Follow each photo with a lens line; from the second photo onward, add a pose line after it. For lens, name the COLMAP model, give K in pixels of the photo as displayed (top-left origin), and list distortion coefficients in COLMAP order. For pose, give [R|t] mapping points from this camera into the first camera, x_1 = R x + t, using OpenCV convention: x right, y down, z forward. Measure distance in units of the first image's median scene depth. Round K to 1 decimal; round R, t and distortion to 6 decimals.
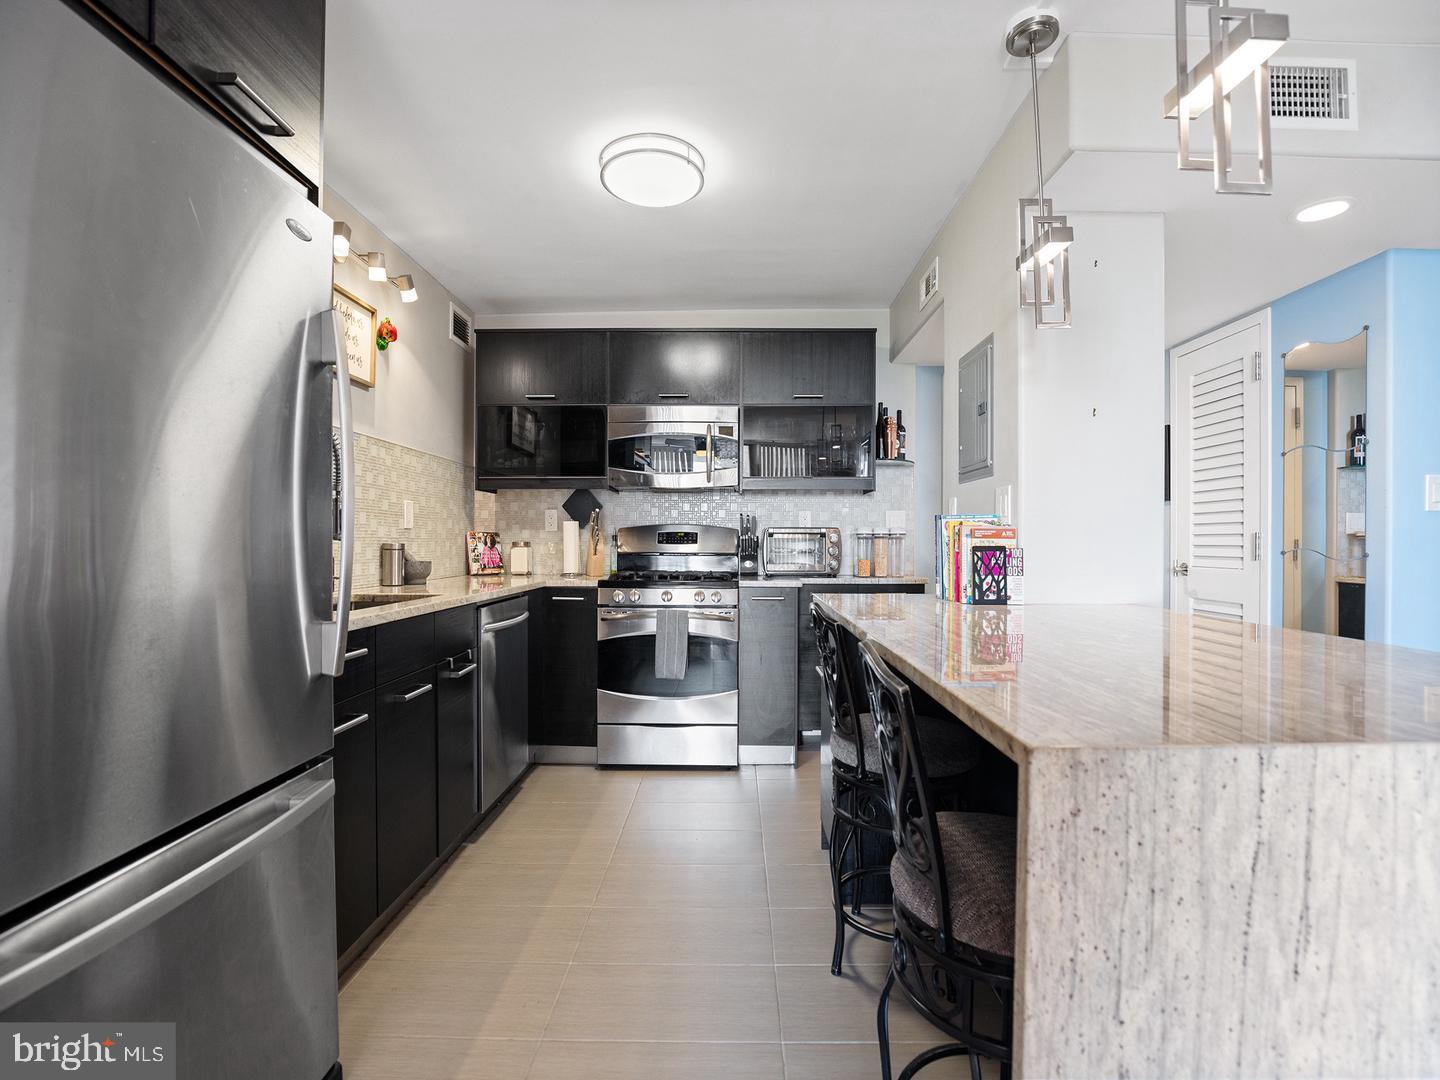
lens RADIAL K [[662.4, 0, 730.0], [0, 662.4, 542.9], [0, 0, 1]] dist [-0.032400, 0.006361]
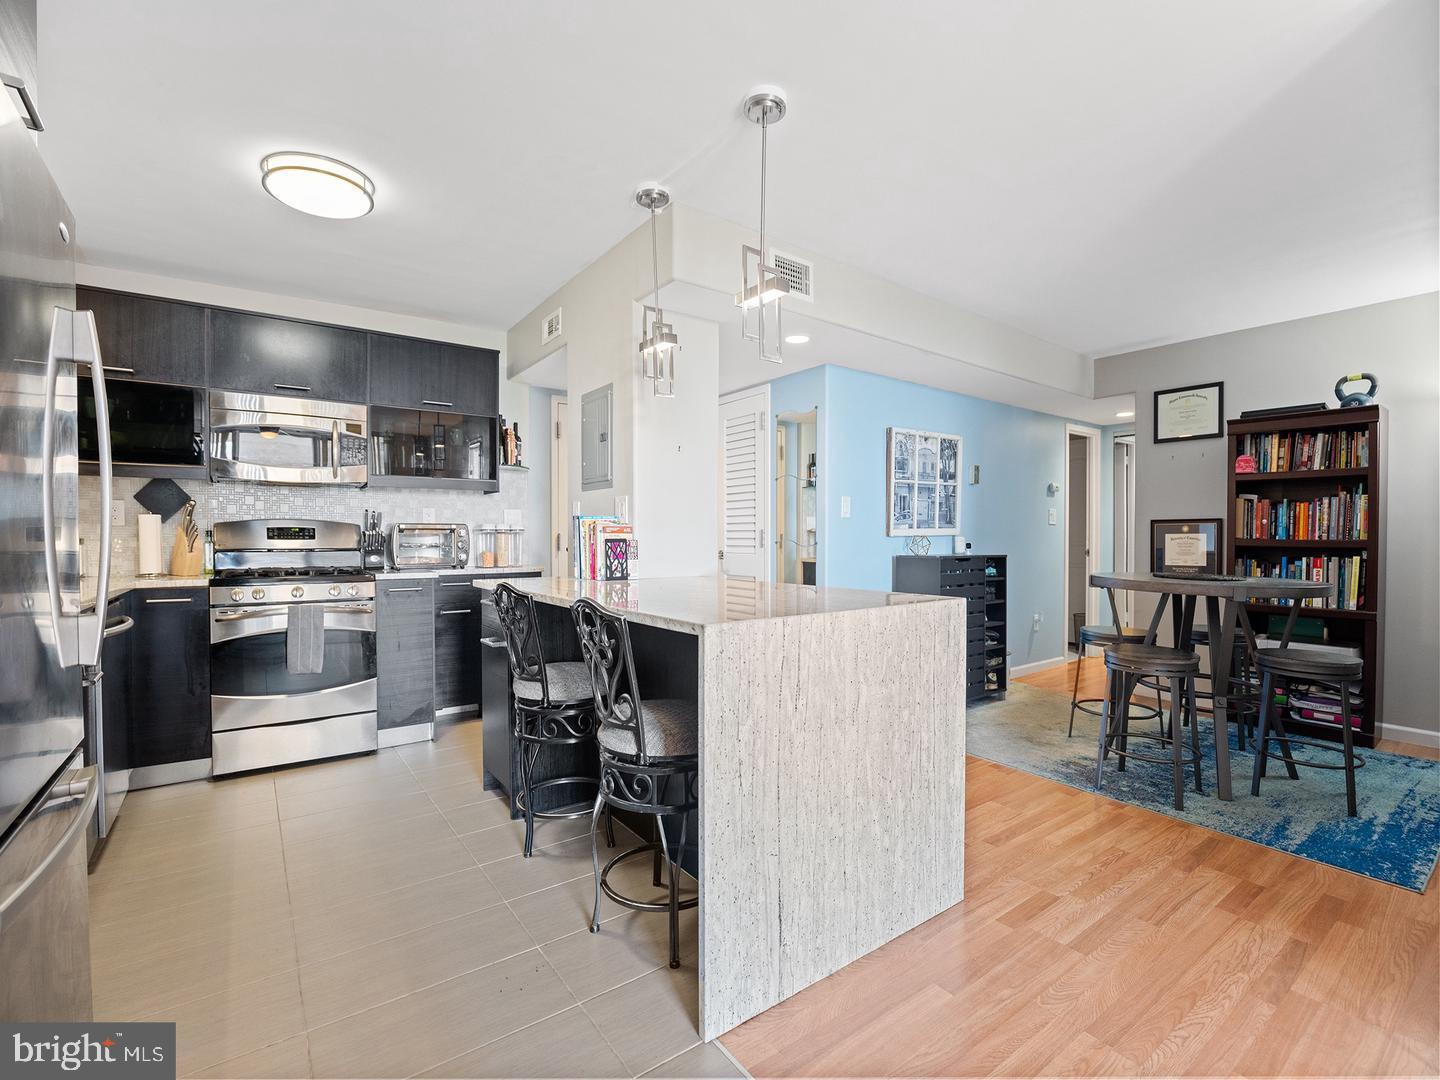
lens RADIAL K [[662.4, 0, 730.0], [0, 662.4, 542.9], [0, 0, 1]] dist [-0.032400, 0.006361]
pose [[0.797577, -0.009331, 0.603145, -0.166621], [0.005375, 0.999951, 0.008363, 0.002152], [-0.603193, -0.003428, 0.797588, -0.171244]]
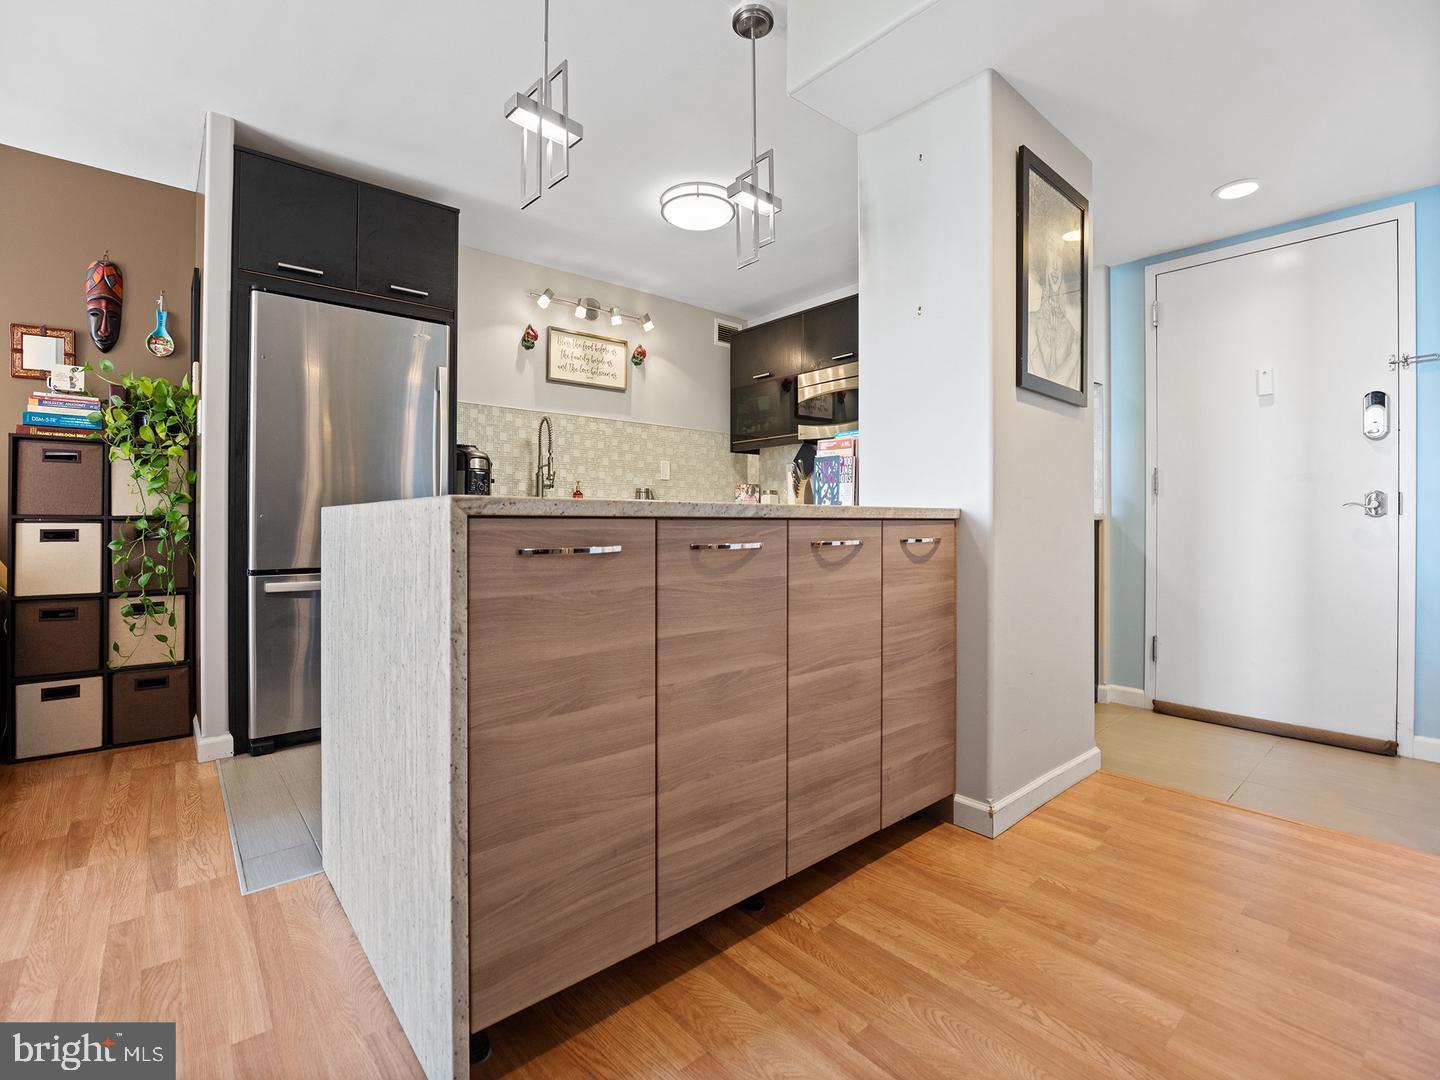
lens RADIAL K [[672.3, 0, 728.4], [0, 672.3, 515.6], [0, 0, 1]] dist [-0.030619, 0.006289]
pose [[0.665134, -0.008398, -0.746677, 0.706210], [-0.000789, 0.999928, -0.011948, 0.073639], [0.746724, 0.008536, 0.665079, 0.085729]]
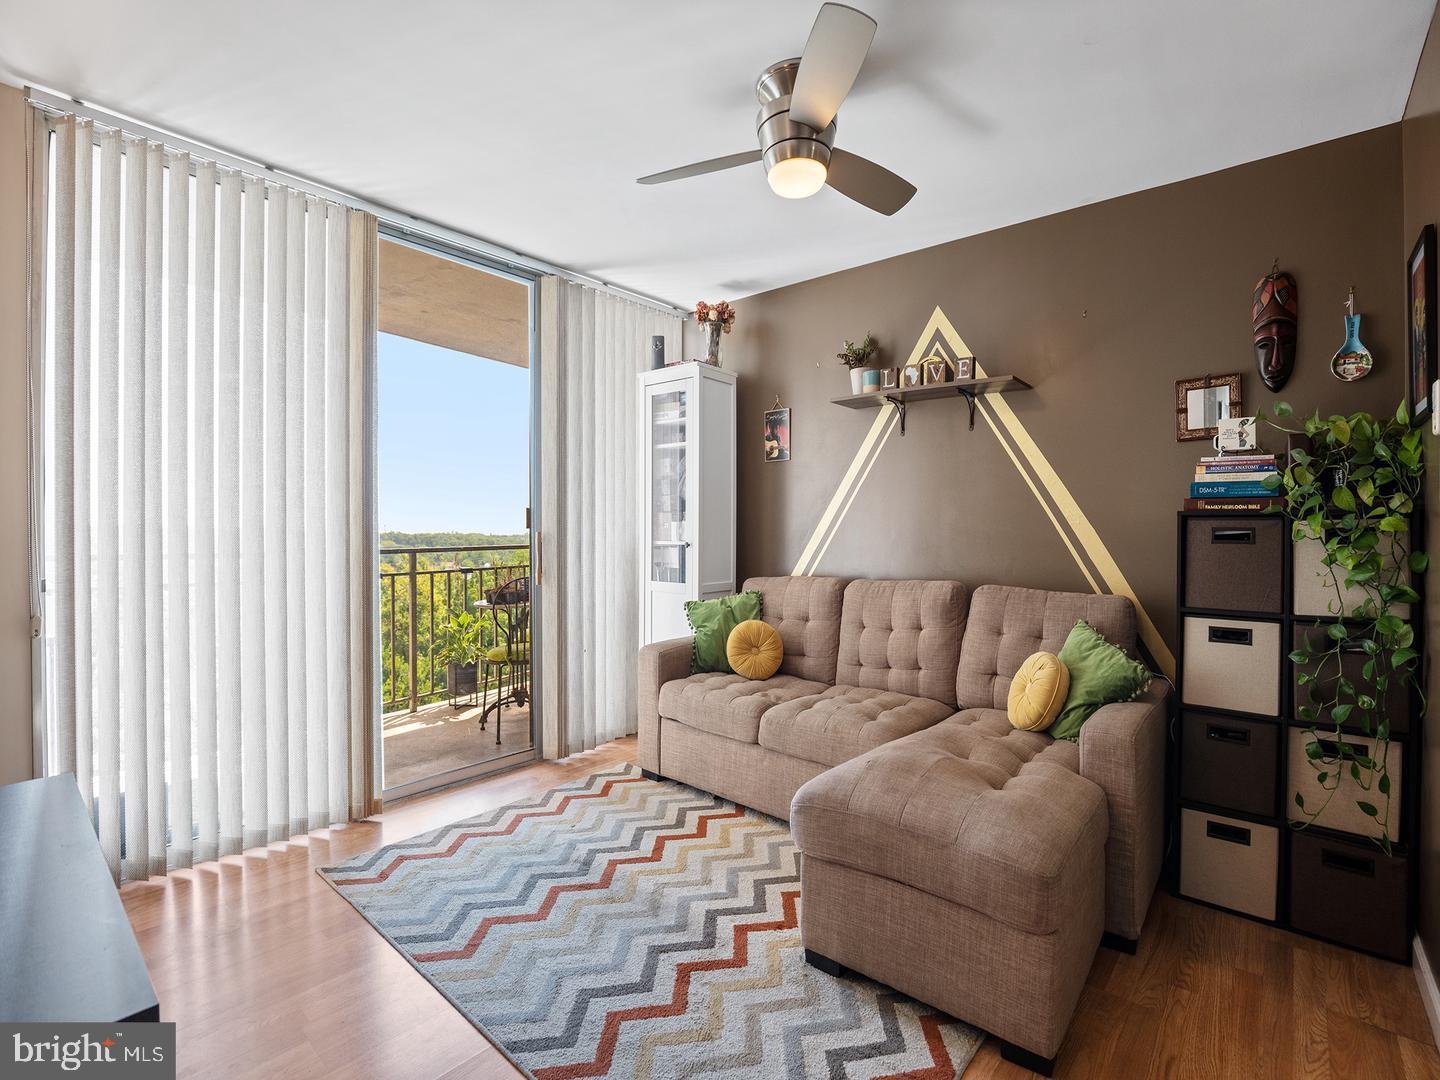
lens RADIAL K [[659.6, 0, 728.2], [0, 659.6, 536.4], [0, 0, 1]] dist [-0.025084, 0.001015]
pose [[-0.635173, 0.000339, -0.772370, 0.369503], [-0.006691, 0.999960, 0.005941, -0.006062], [0.772341, 0.008942, -0.635146, 0.032810]]
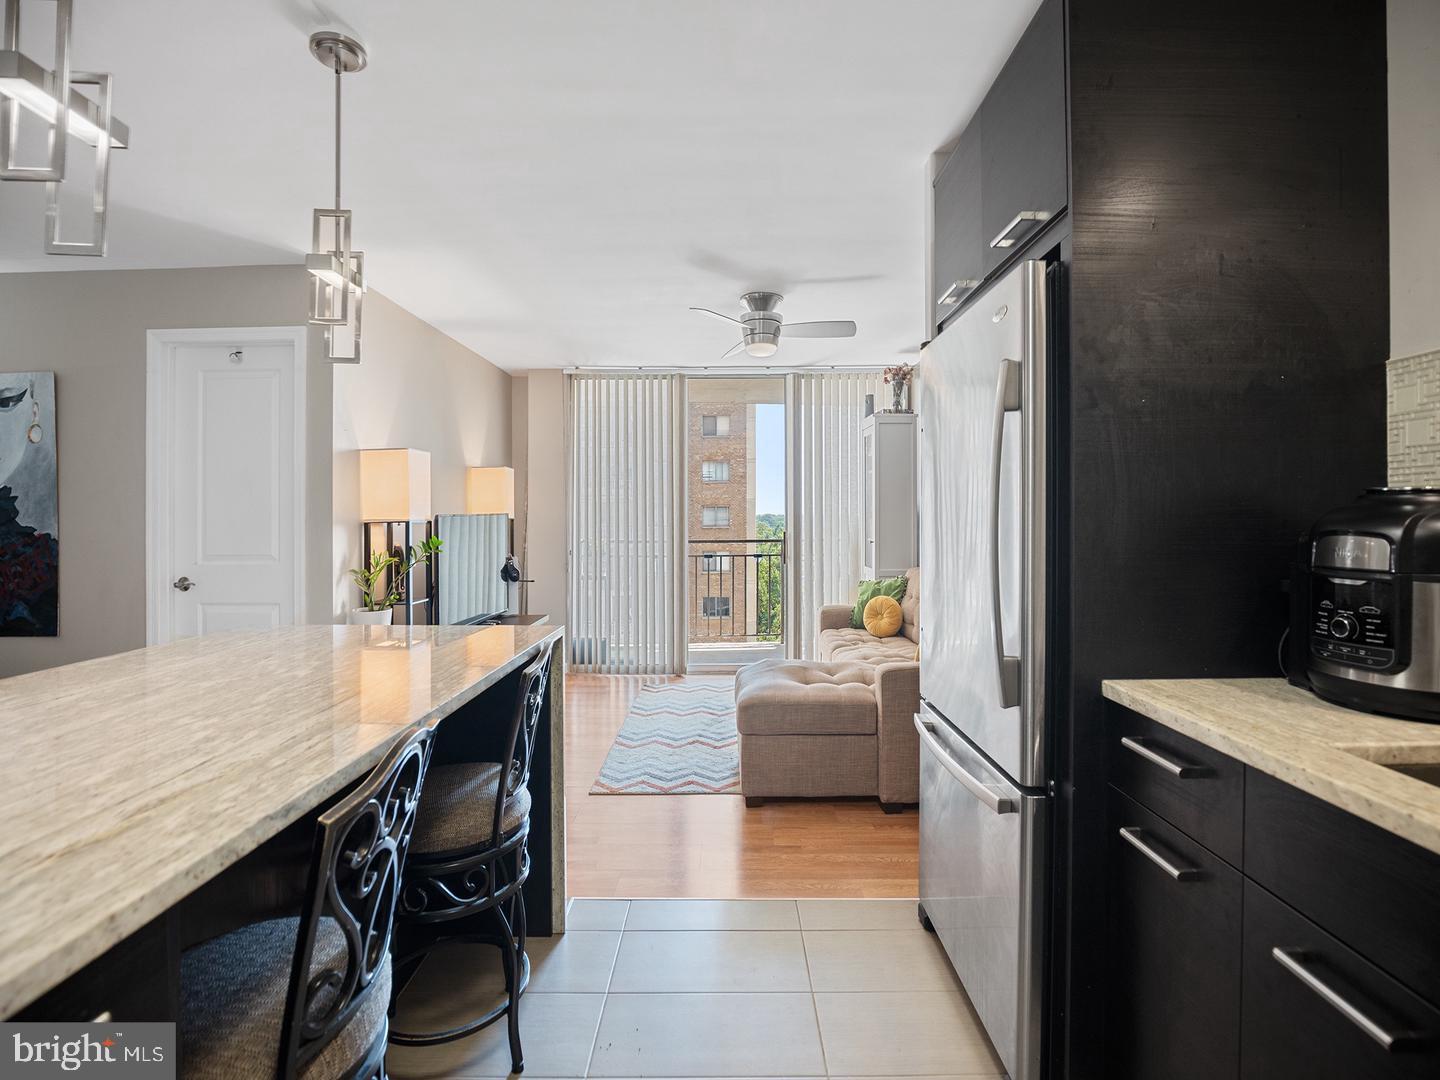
lens RADIAL K [[672.3, 0, 728.4], [0, 672.3, 515.6], [0, 0, 1]] dist [-0.030619, 0.006289]
pose [[-0.999836, -0.003486, -0.017776, -0.049559], [-0.003461, 0.999993, -0.001420, -0.042747], [0.017781, -0.001358, -0.999841, 0.835641]]
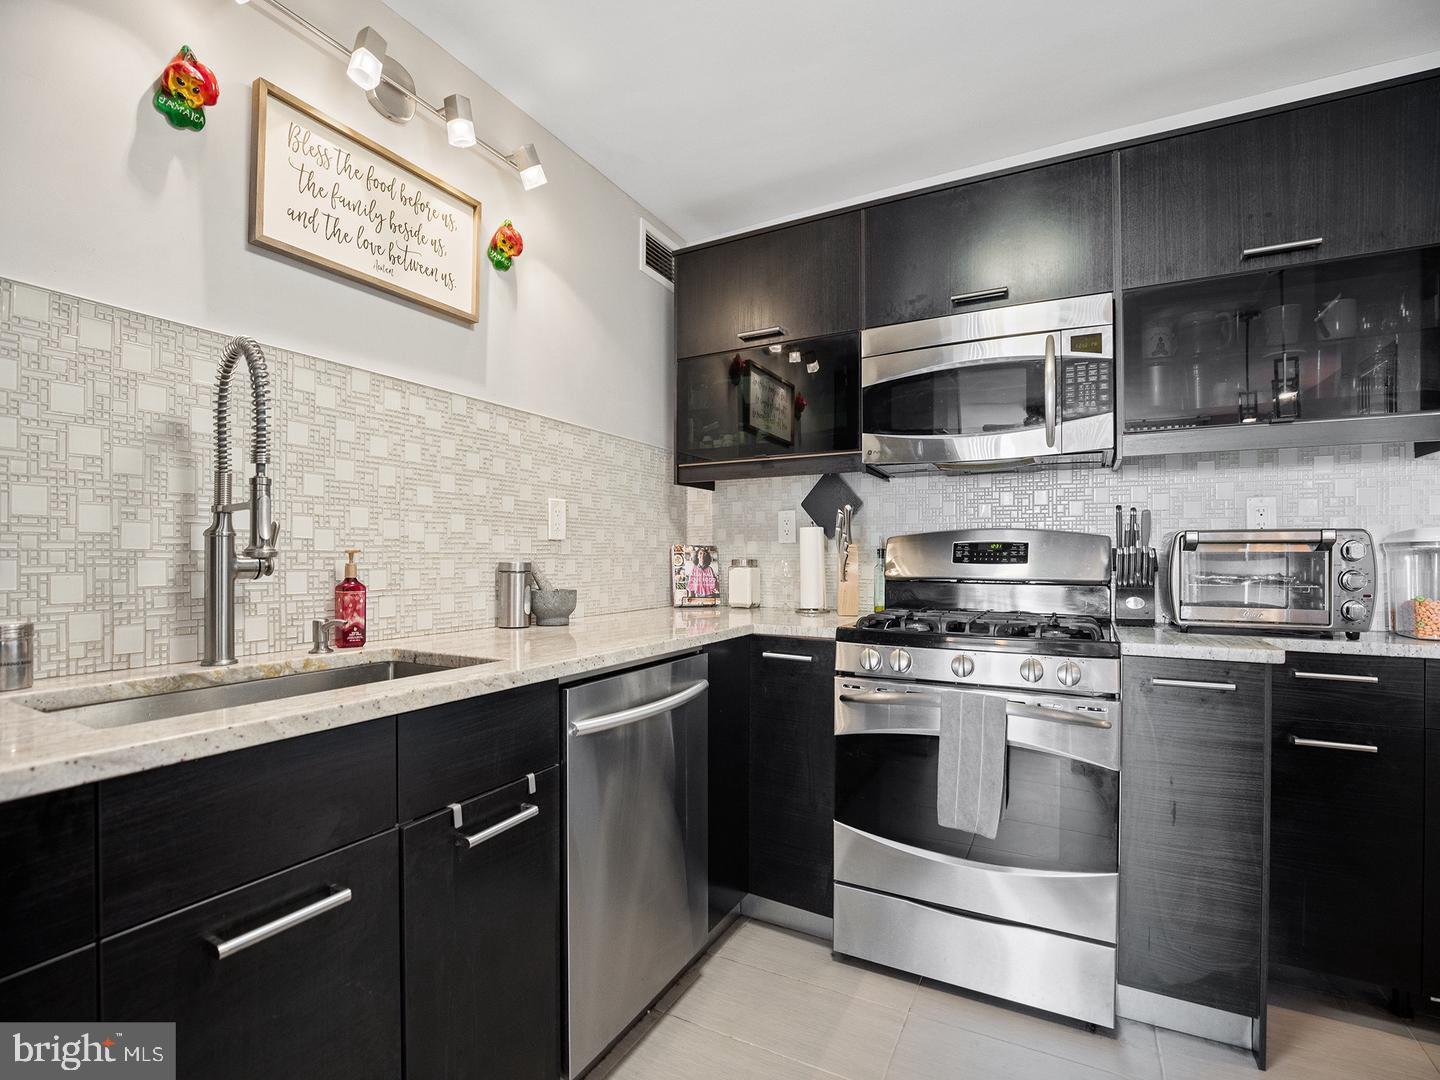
lens RADIAL K [[667.0, 0, 726.1], [0, 667.0, 554.8], [0, 0, 1]] dist [-0.027710, 0.000990]
pose [[0.887002, -0.002437, -0.461759, -0.019352], [-0.000297, 0.999983, -0.005848, -0.002506], [0.461766, 0.005325, 0.886986, 0.449150]]
